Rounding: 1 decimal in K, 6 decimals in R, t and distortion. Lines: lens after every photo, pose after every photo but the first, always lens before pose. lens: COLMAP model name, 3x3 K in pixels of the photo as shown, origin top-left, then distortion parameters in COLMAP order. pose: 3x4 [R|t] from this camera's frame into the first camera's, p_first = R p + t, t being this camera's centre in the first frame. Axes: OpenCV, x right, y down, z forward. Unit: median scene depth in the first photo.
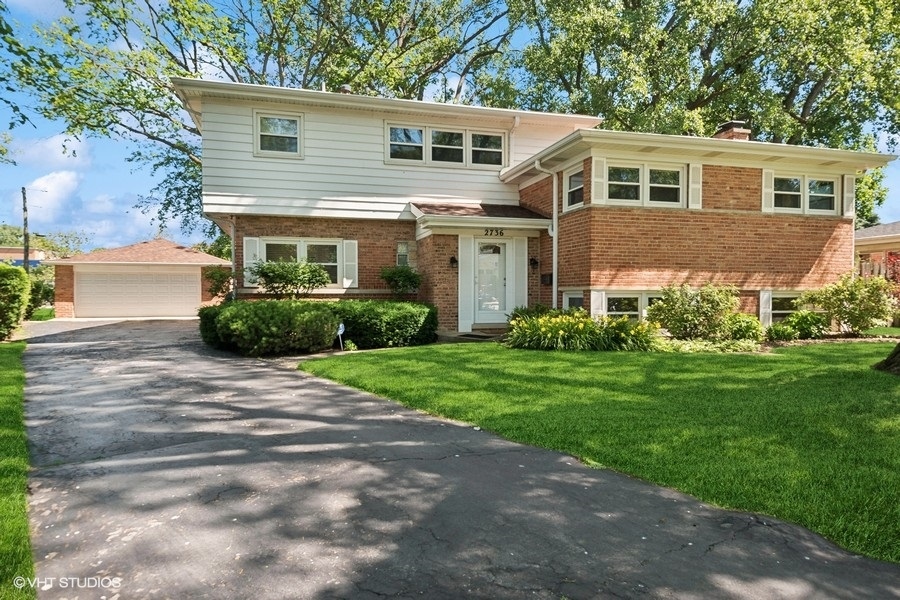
lens RADIAL K [[546.2, 0, 449.0], [0, 546.2, 302.7], [0, 0, 1]] dist [-0.000345, 0.000001]
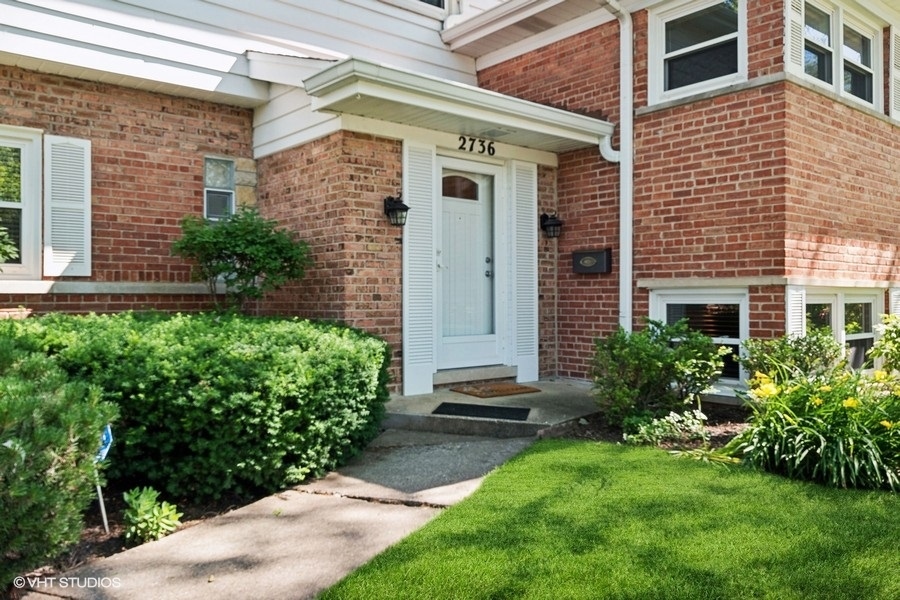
lens RADIAL K [[693.9, 0, 451.4], [0, 693.9, 293.6], [0, 0, 1]] dist [0.001871, -0.002220]
pose [[0.911050, 0.002531, 0.412289, -0.152276], [0.006403, 0.999774, -0.020287, -0.007190], [-0.412247, 0.021122, 0.910827, 0.550576]]
